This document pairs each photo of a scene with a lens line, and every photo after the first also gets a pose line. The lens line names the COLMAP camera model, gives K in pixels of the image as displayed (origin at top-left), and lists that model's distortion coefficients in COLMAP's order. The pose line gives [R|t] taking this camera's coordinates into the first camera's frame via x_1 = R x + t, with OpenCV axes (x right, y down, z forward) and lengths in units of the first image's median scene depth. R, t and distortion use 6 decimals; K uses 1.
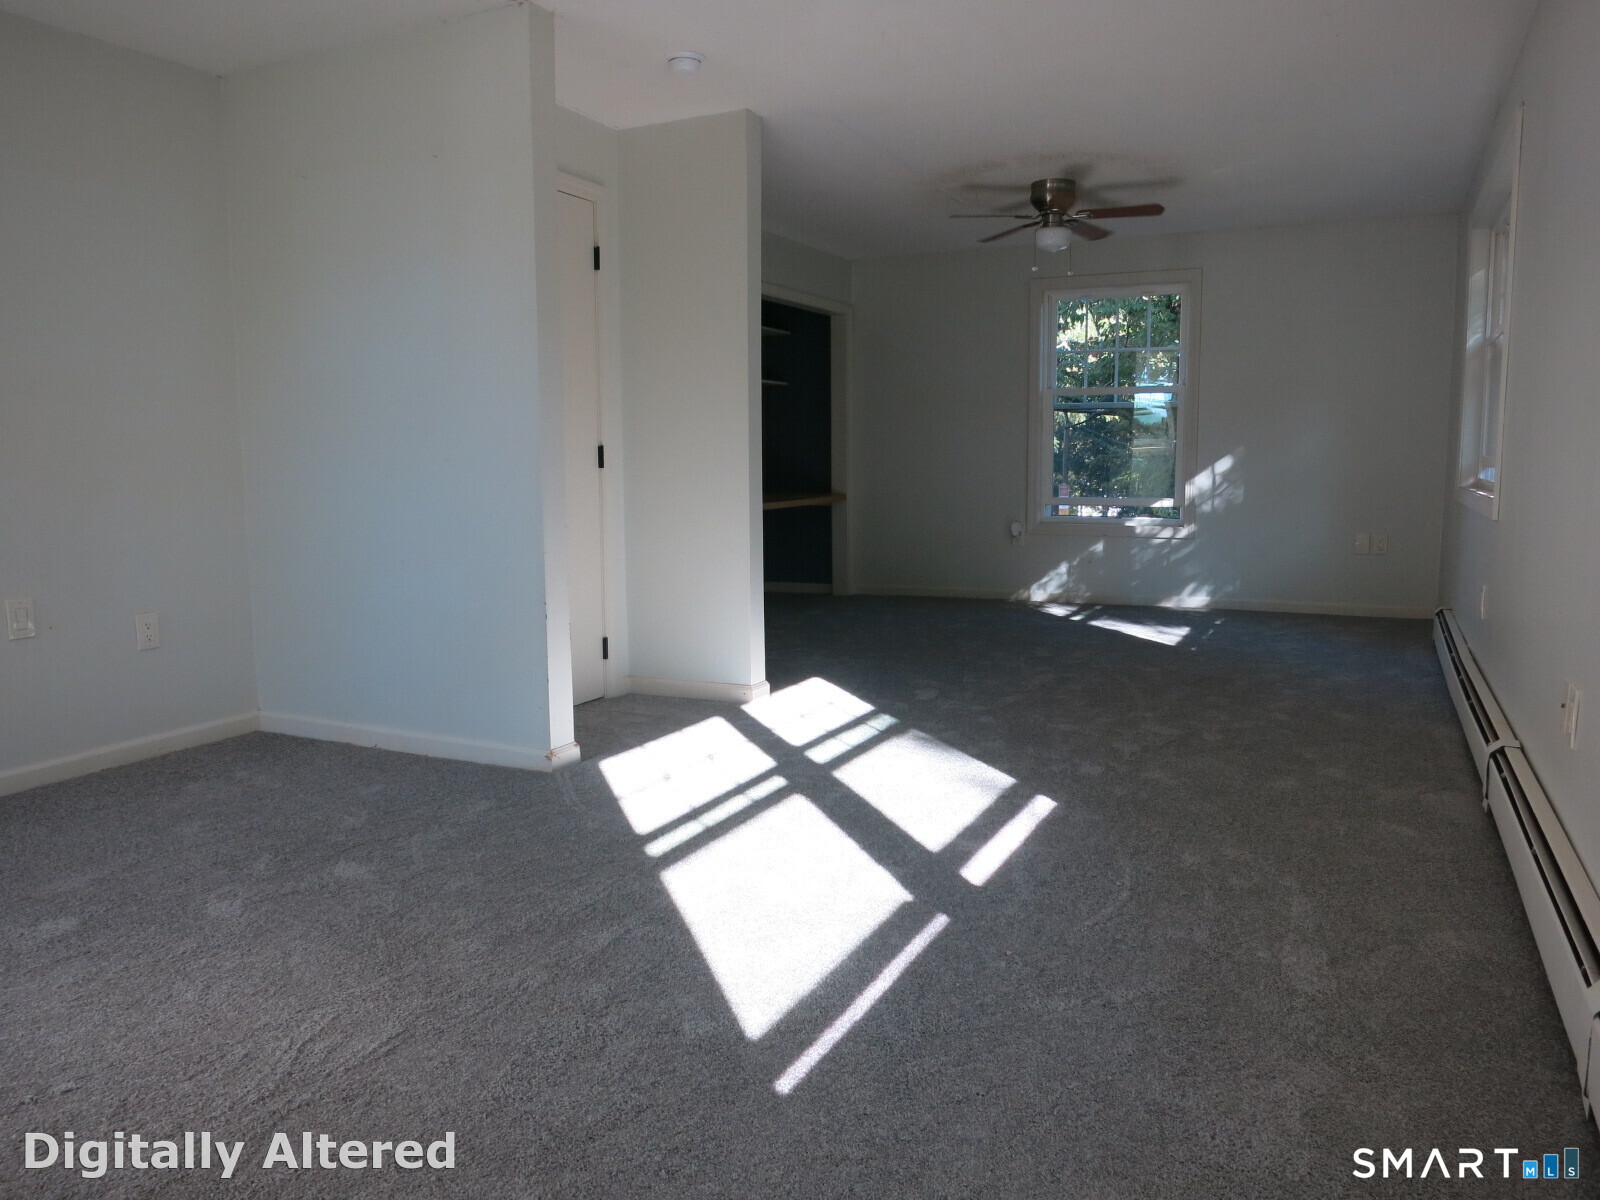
lens RADIAL K [[1158.5, 0, 805.9], [0, 1158.5, 601.4], [0, 0, 1]] dist [-0.041172, 0.012495]
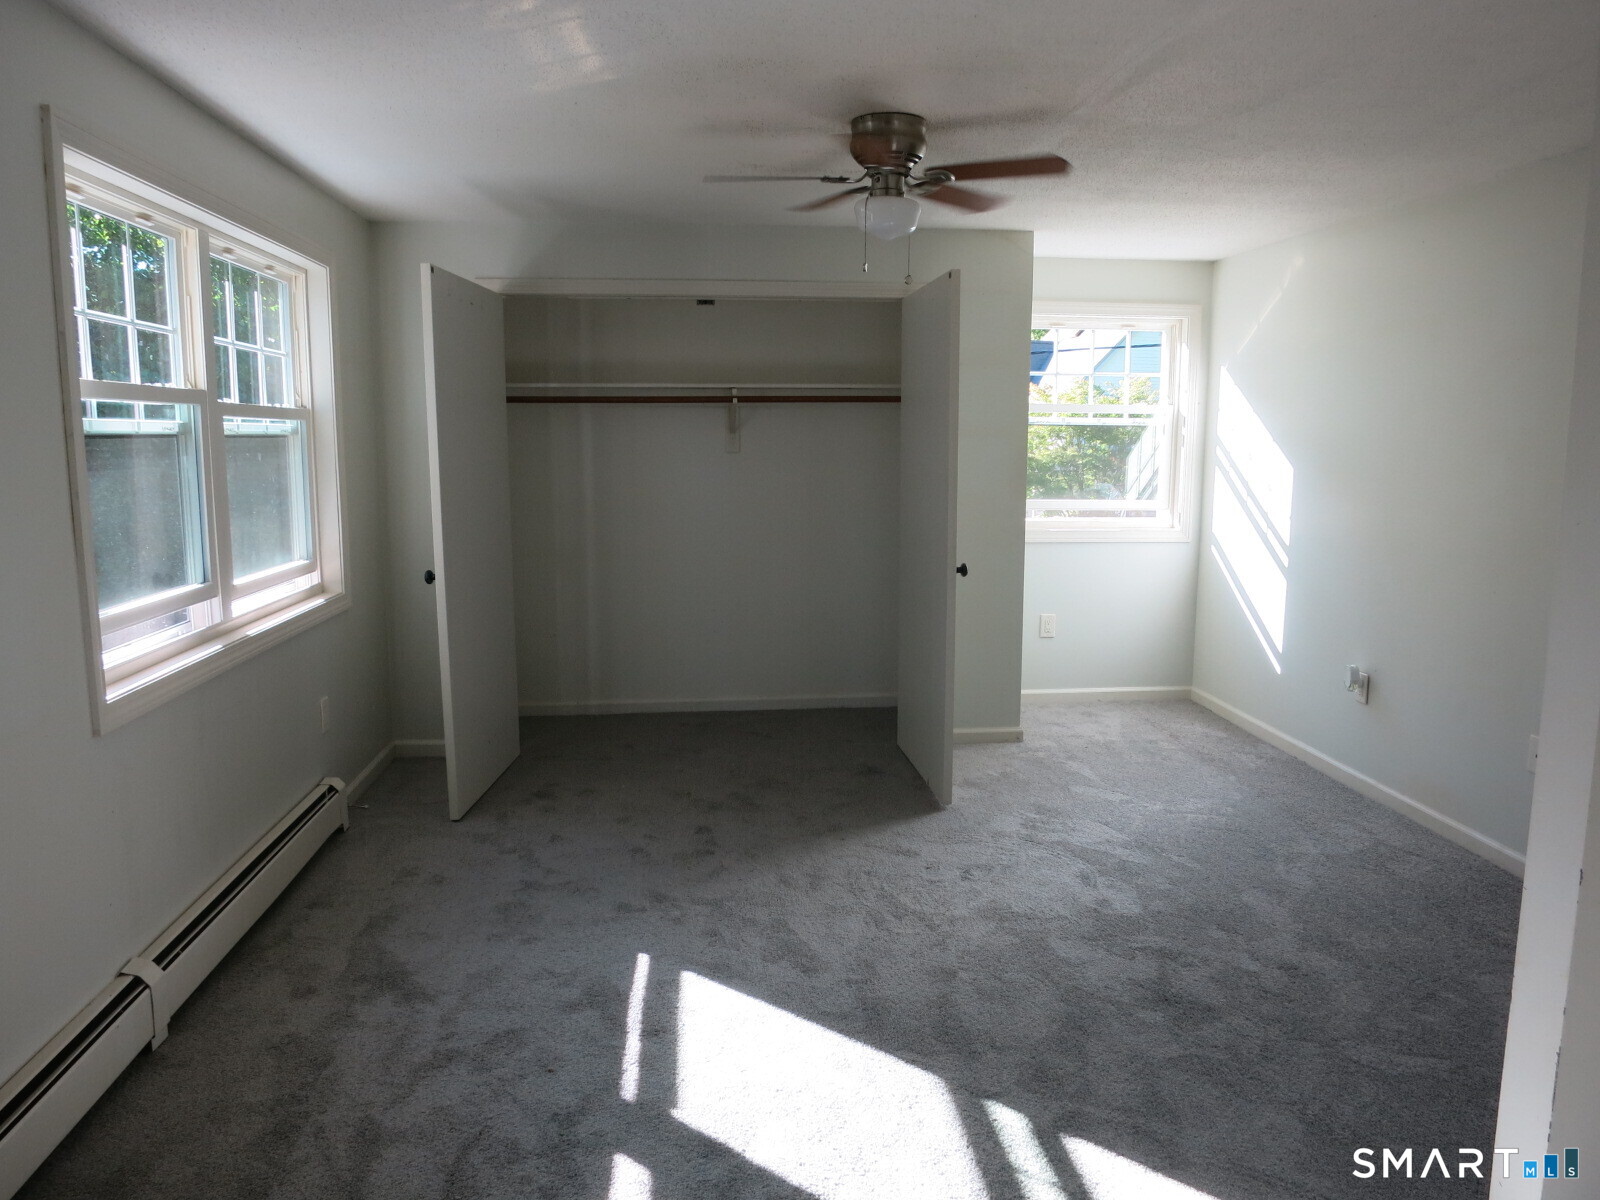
lens RADIAL K [[1158.5, 0, 796.0], [0, 1158.5, 612.4], [0, 0, 1]] dist [-0.041172, 0.012495]
pose [[-0.852473, 0.078835, -0.516793, 0.175247], [-0.062096, 0.966295, 0.249834, -0.148430], [0.519070, 0.245068, -0.818845, 0.650020]]
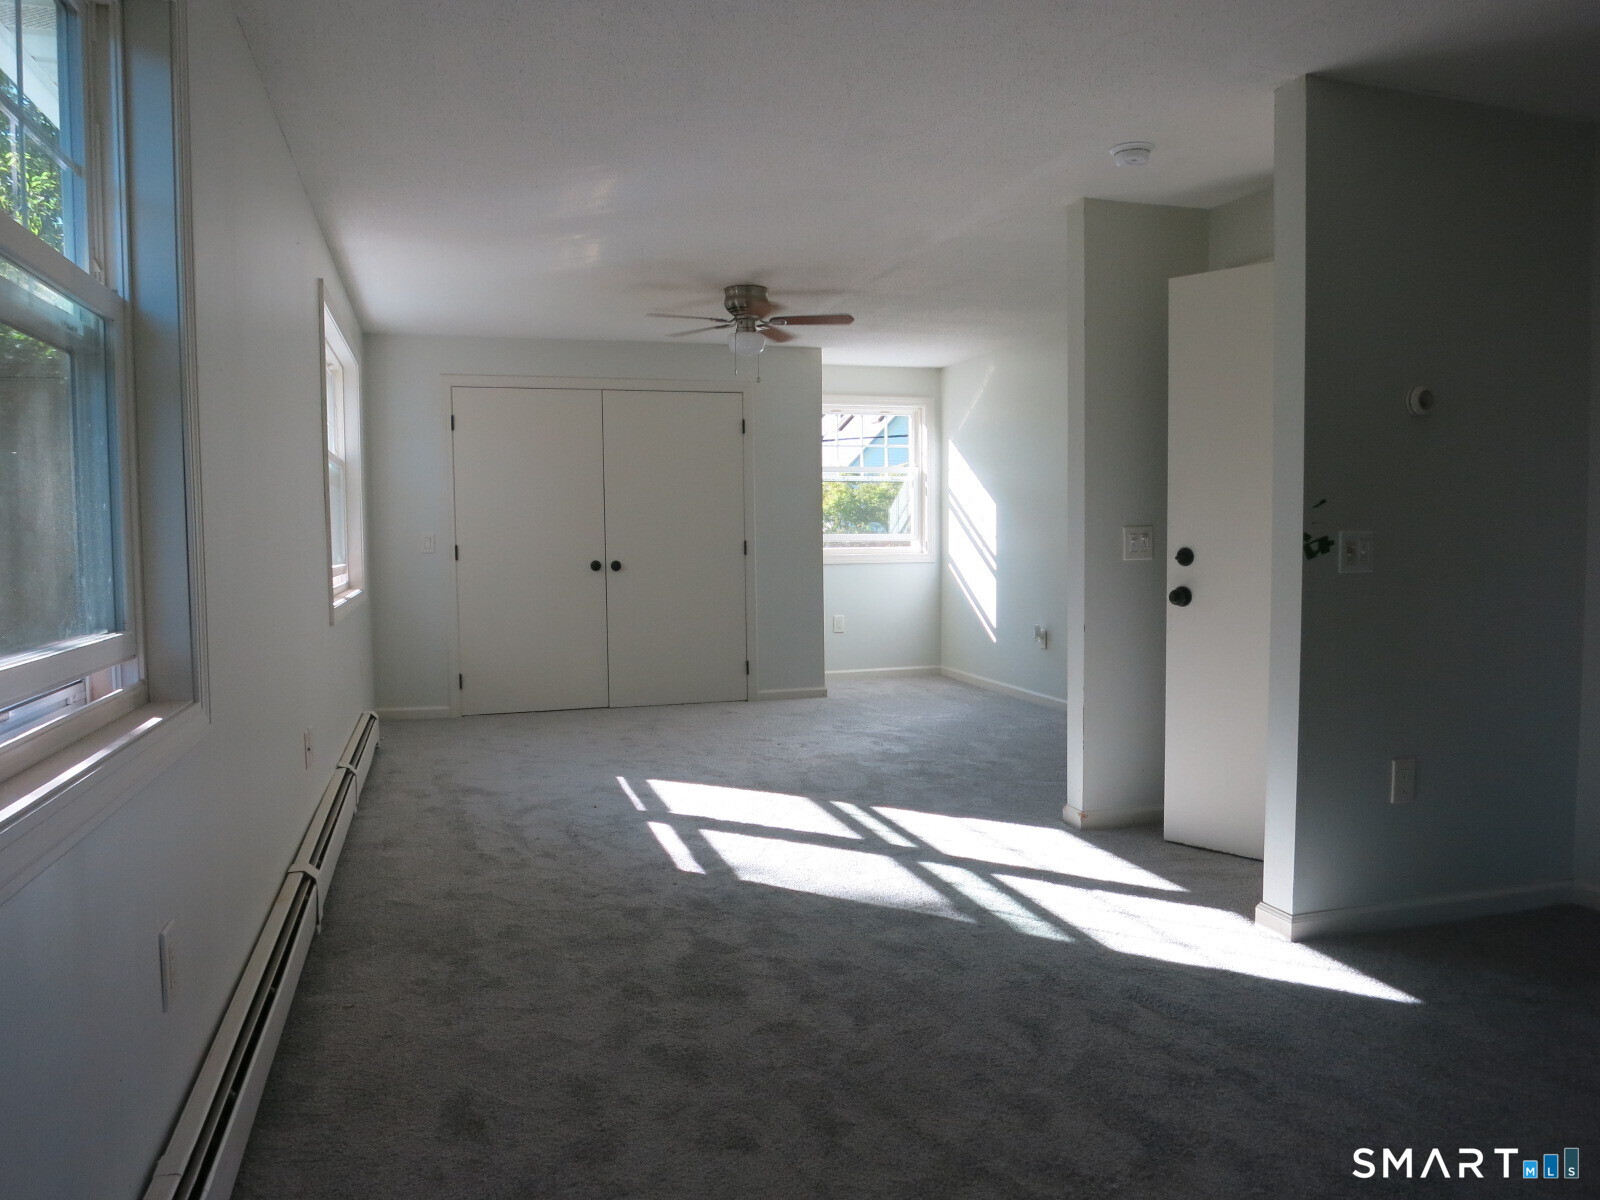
lens RADIAL K [[1158.5, 0, 802.7], [0, 1158.5, 594.8], [0, 0, 1]] dist [-0.041172, 0.012495]
pose [[-0.729733, 0.047392, -0.682088, 0.433716], [-0.068995, 0.987399, 0.142421, -0.132137], [0.680243, 0.150990, -0.717267, 0.892118]]
